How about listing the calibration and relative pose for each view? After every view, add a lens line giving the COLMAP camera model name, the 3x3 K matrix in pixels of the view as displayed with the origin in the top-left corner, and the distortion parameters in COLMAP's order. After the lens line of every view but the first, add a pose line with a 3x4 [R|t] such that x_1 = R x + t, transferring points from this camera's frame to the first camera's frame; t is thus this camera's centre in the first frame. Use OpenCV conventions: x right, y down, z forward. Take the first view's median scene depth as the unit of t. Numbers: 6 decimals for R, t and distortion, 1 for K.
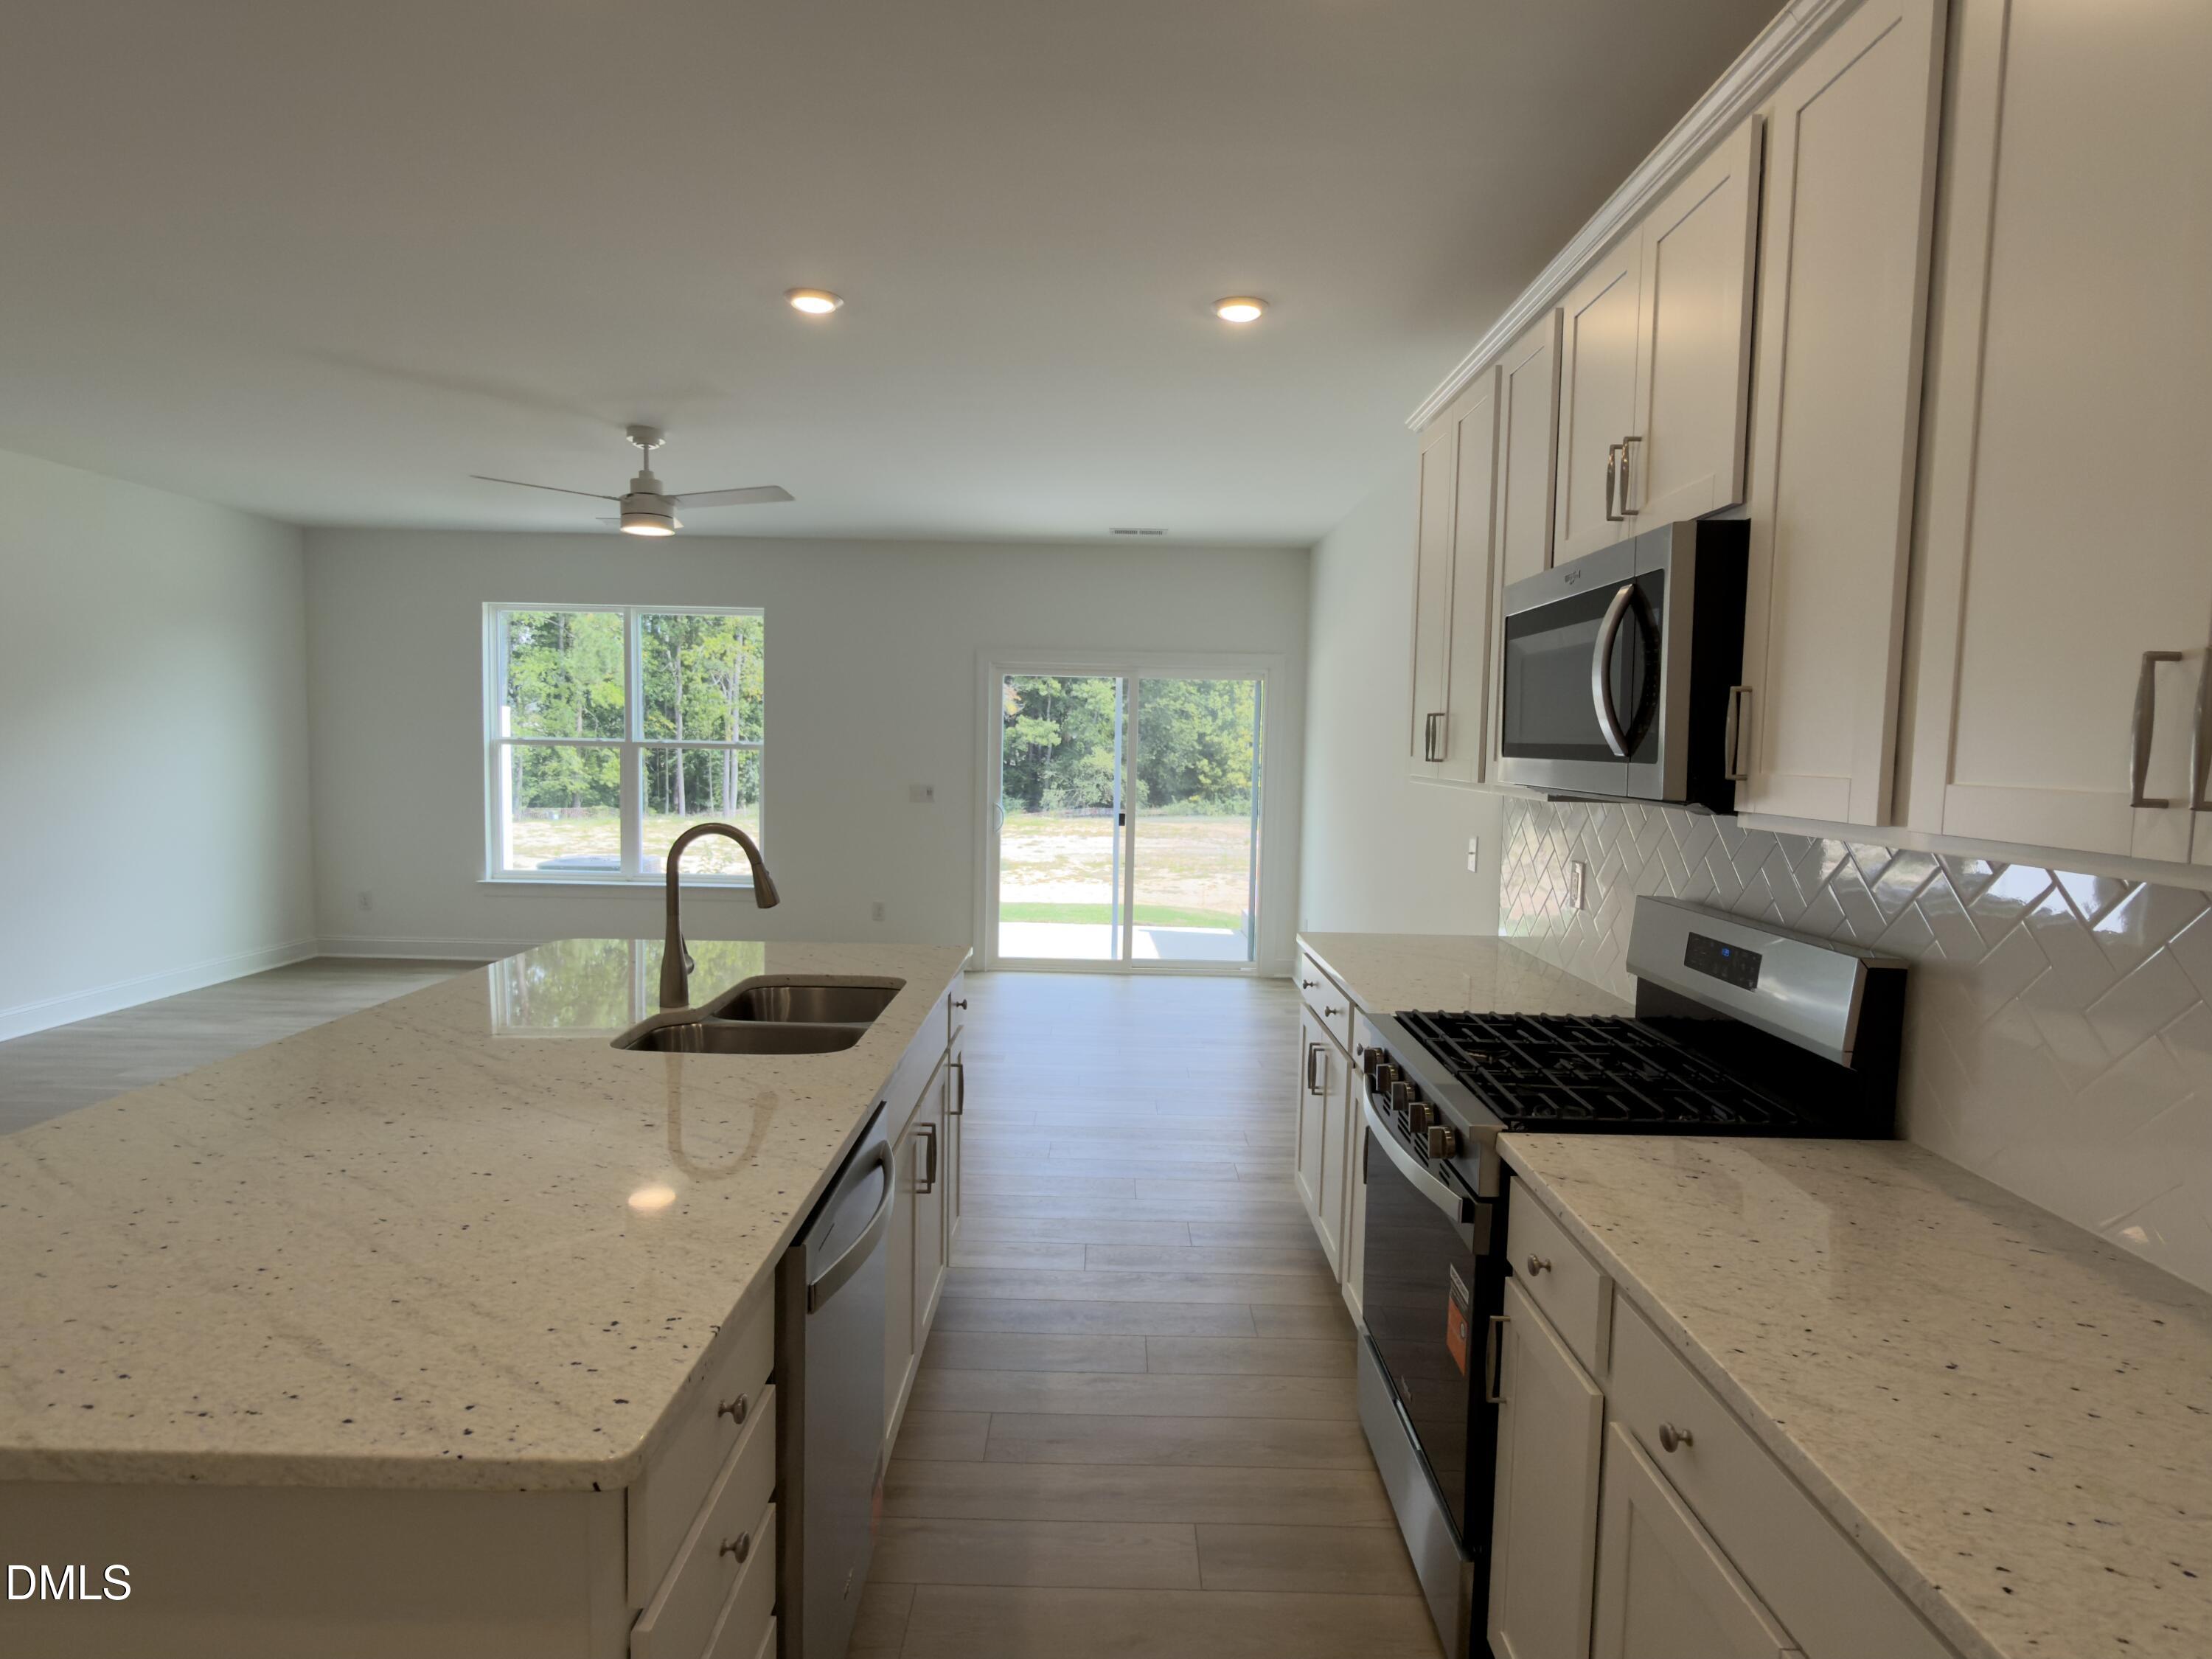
lens RADIAL K [[1178.1, 0, 1107.5], [0, 1178.1, 828.3], [0, 0, 1]] dist [0.001046, -0.000501]
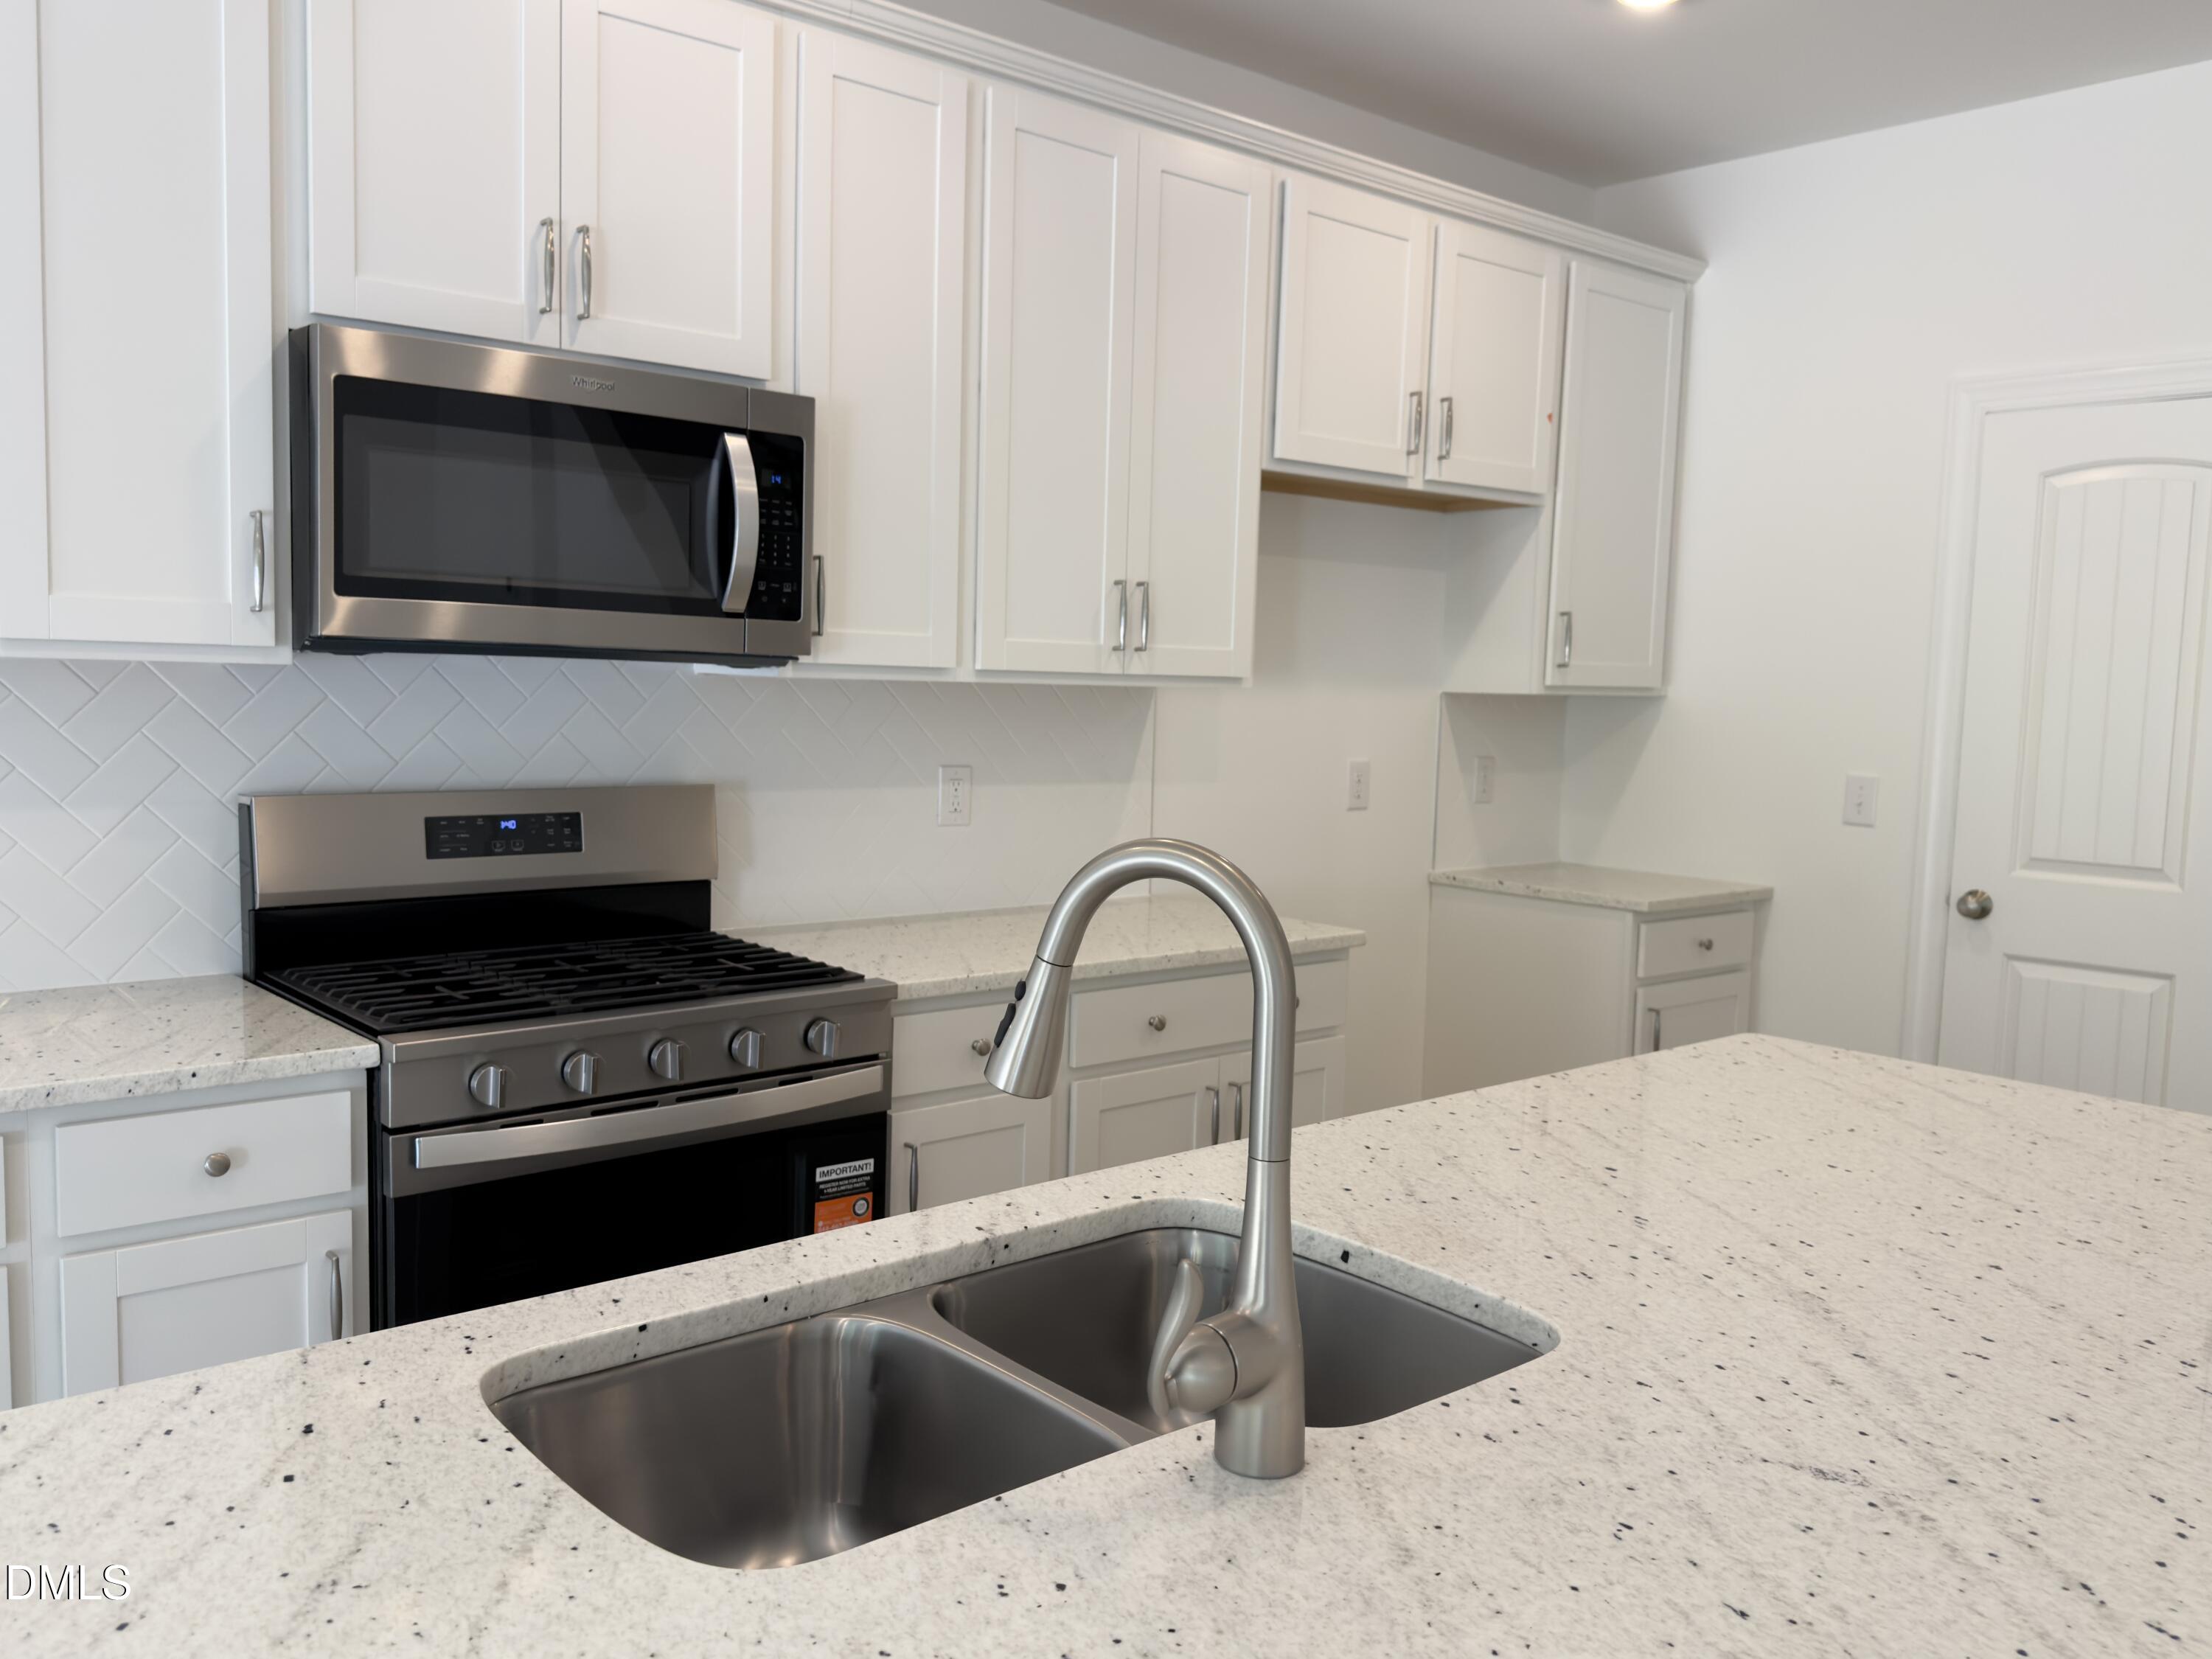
lens RADIAL K [[1762.8, 0, 1104.7], [0, 1762.8, 839.5], [0, 0, 1]] dist [0.093097, -0.141543]
pose [[-0.656419, -0.111467, 0.746116, -0.110403], [0.010309, 0.987606, 0.156614, -0.012759], [-0.754326, 0.110496, -0.647135, 0.217660]]
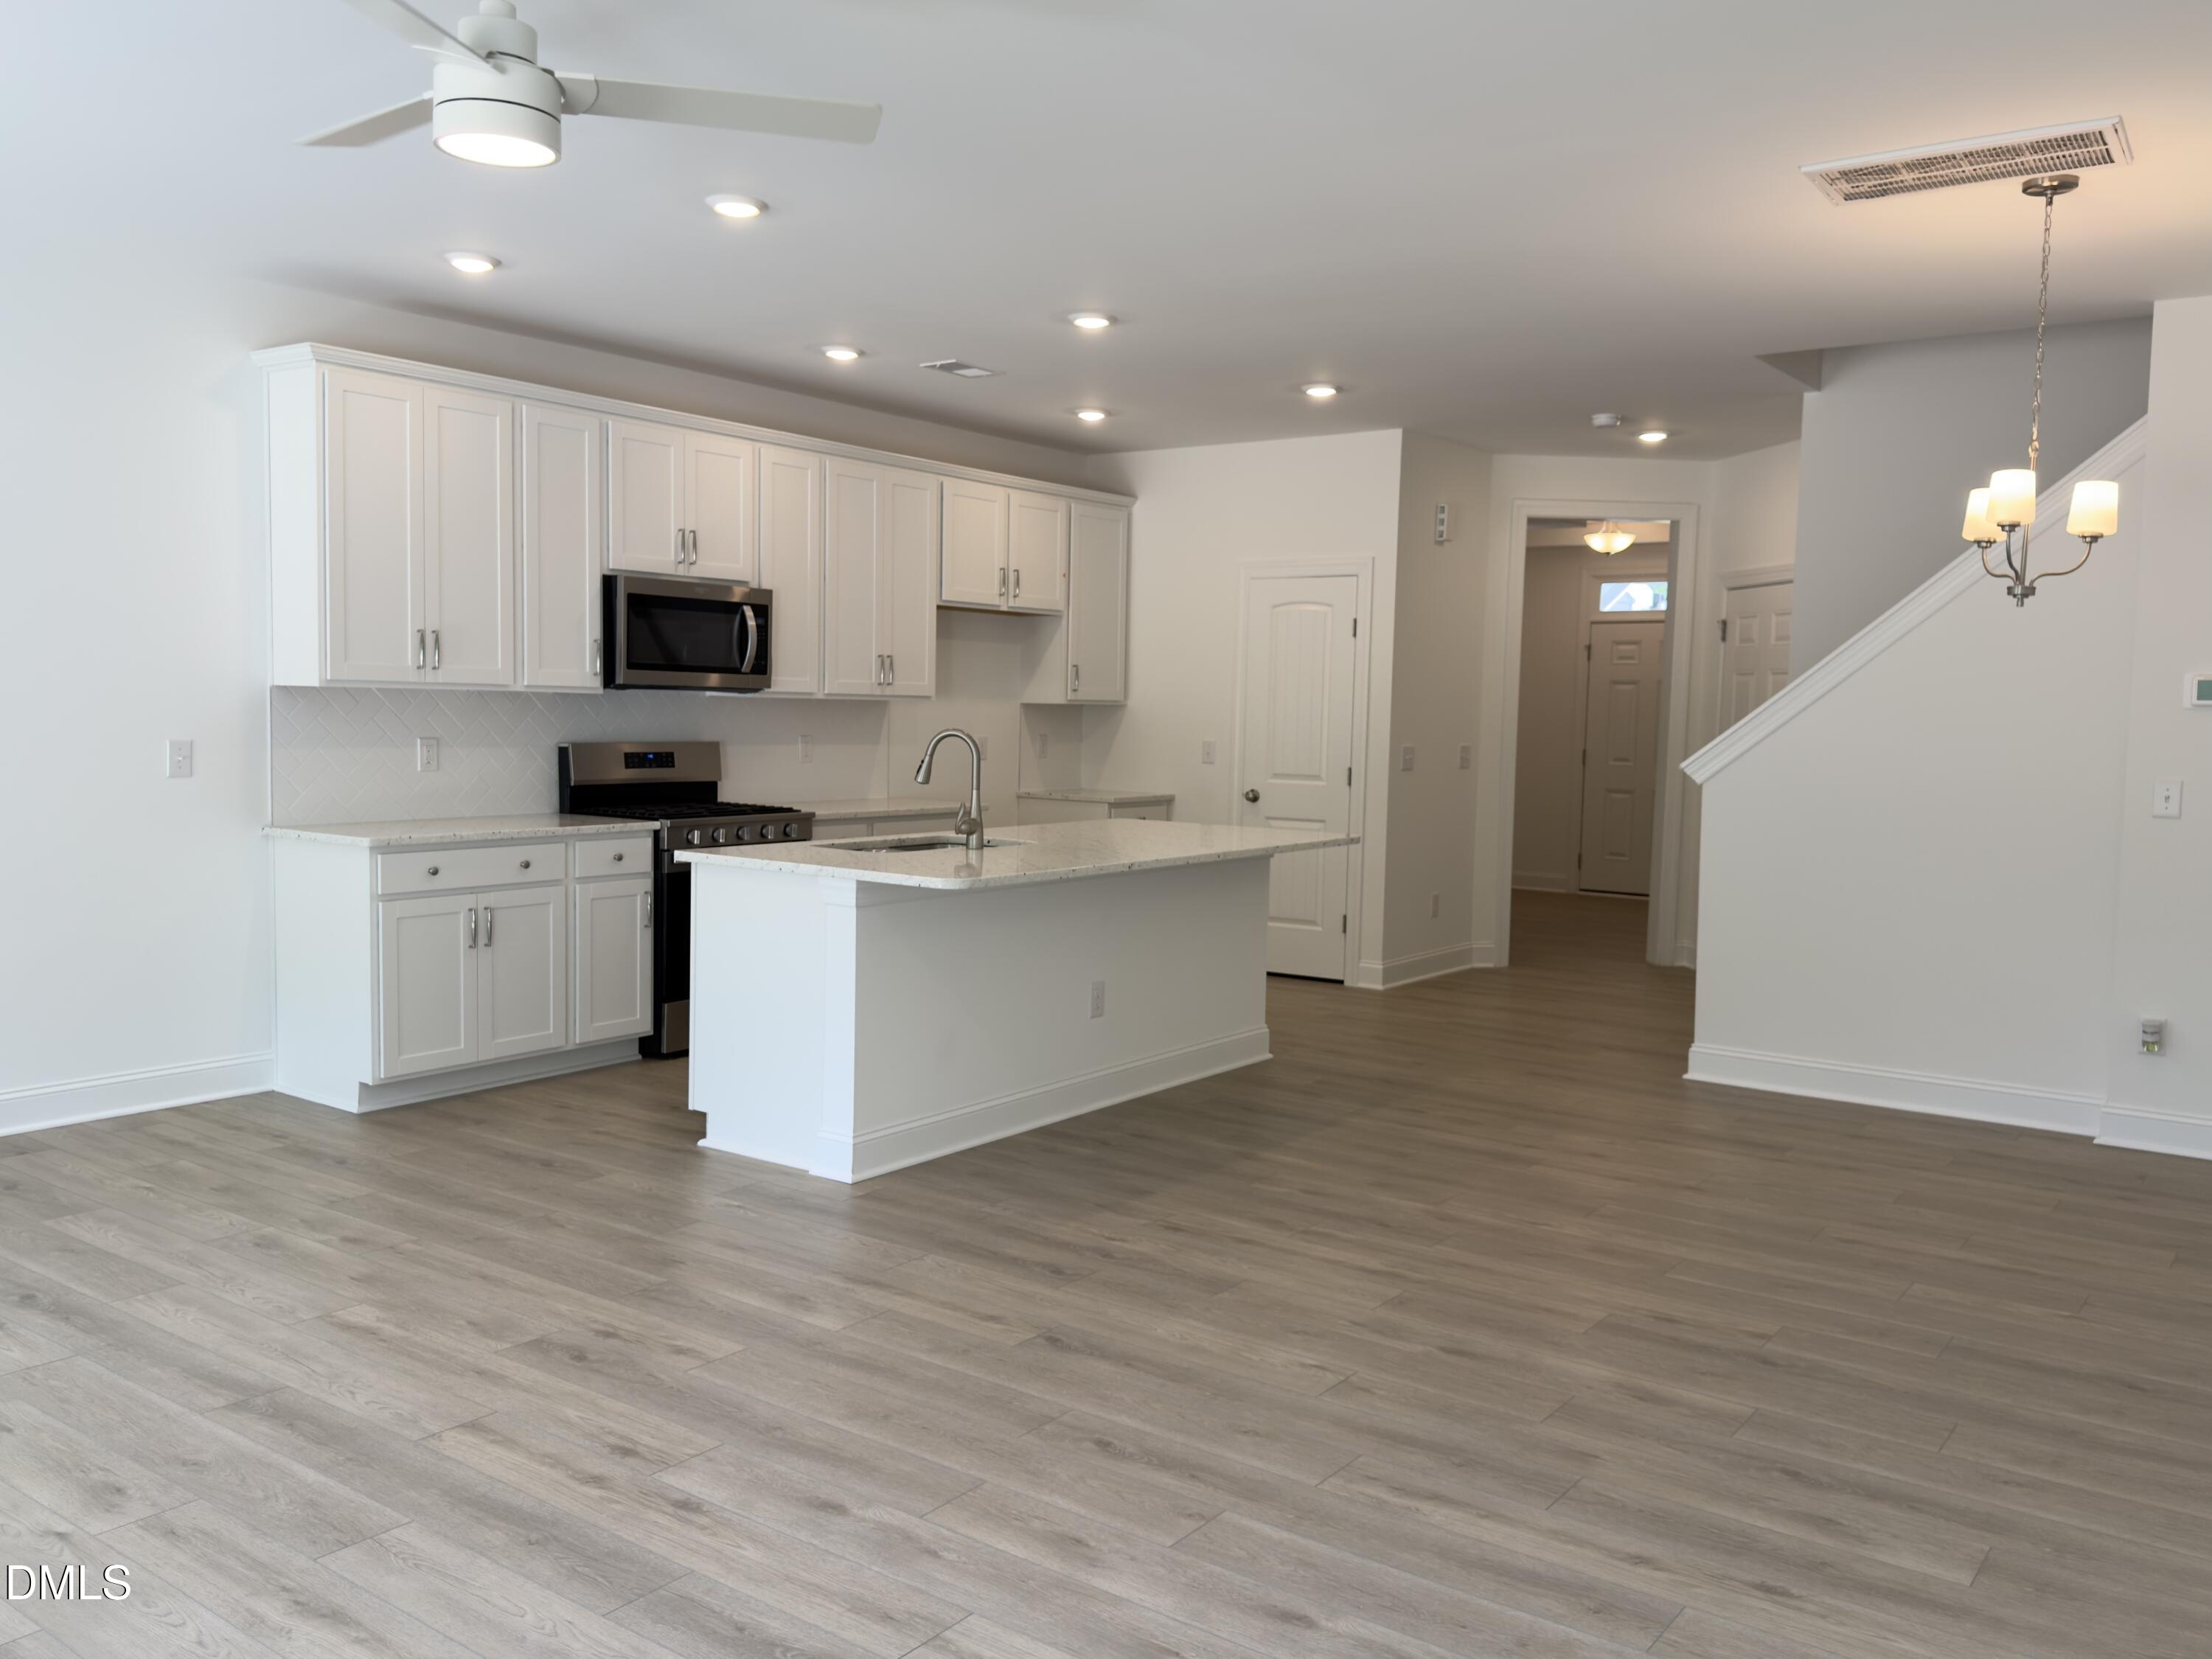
lens RADIAL K [[1762.8, 0, 1113.6], [0, 1762.8, 839.9], [0, 0, 1]] dist [0.093097, -0.141543]
pose [[-0.809622, -0.085248, 0.580728, -0.309608], [0.001962, 0.988998, 0.147914, -0.033598], [-0.586948, 0.120894, -0.800548, 0.457359]]
